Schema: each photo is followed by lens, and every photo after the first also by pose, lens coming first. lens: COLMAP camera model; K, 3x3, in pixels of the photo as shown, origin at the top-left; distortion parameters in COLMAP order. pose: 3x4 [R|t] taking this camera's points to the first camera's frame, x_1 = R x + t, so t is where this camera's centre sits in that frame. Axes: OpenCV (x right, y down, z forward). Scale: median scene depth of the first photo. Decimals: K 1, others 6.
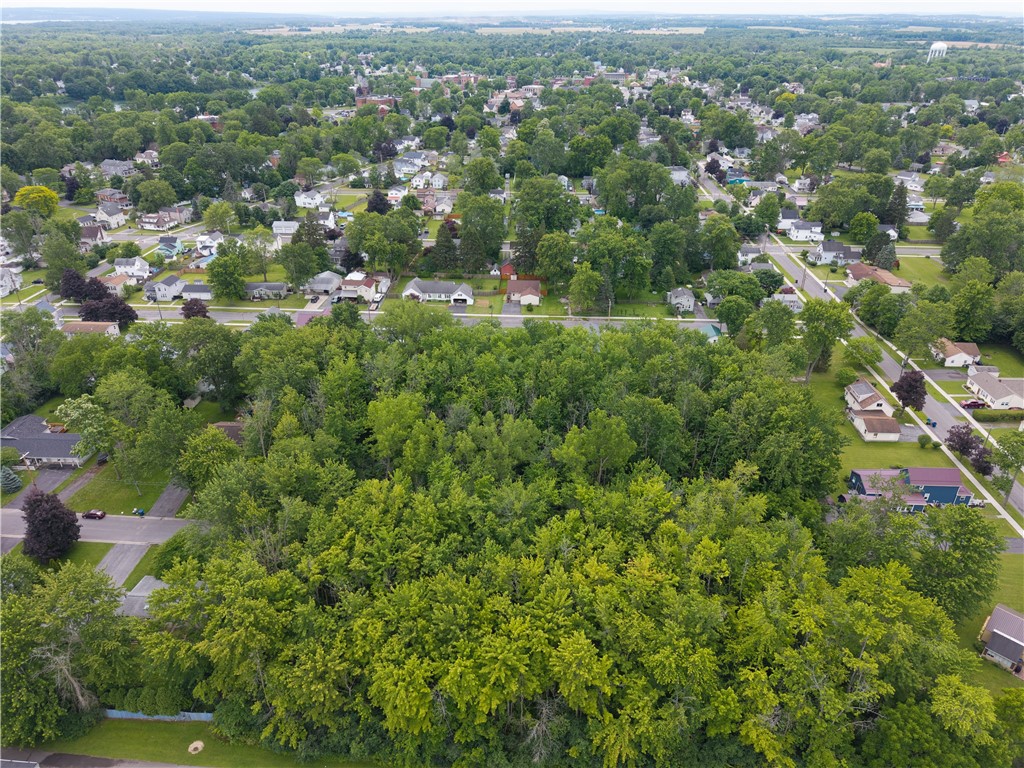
lens RADIAL K [[690.5, 0, 511.4], [0, 690.5, 384.3], [0, 0, 1]] dist [0.000511, 0.005873]
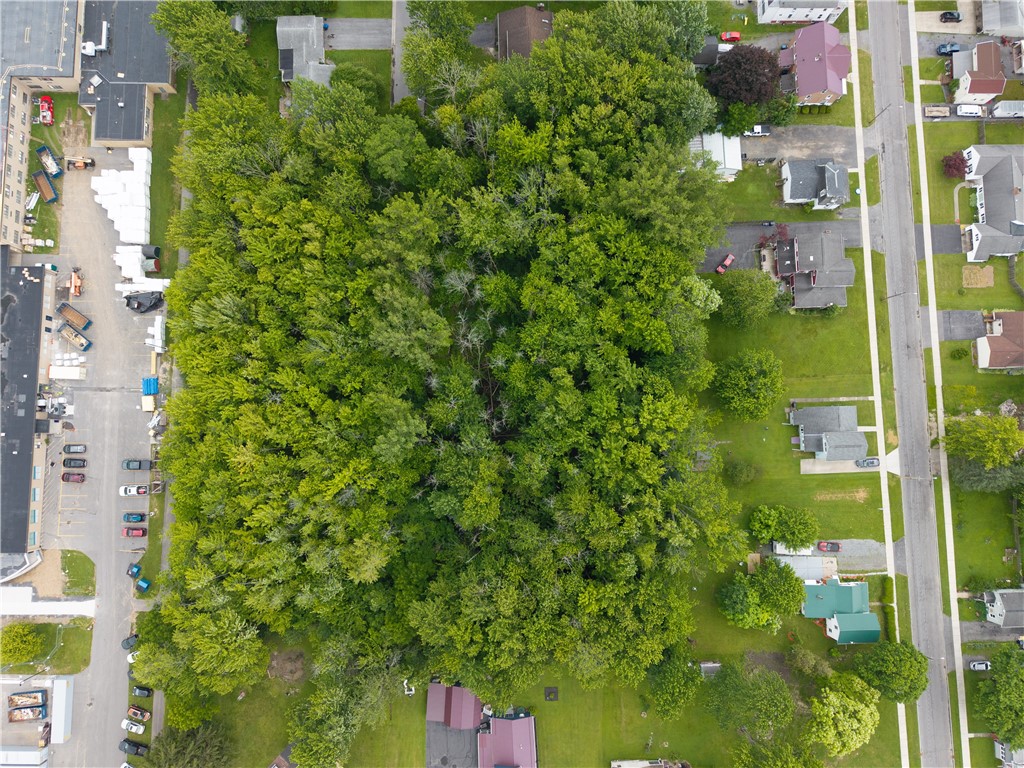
lens RADIAL K [[690.5, 0, 510.1], [0, 690.5, 385.4], [0, 0, 1]] dist [0.000511, 0.005873]
pose [[0.083730, 0.993307, -0.079561, 0.067943], [-0.485301, 0.110380, 0.867352, -0.437620], [0.870329, -0.034012, 0.491295, 0.328954]]
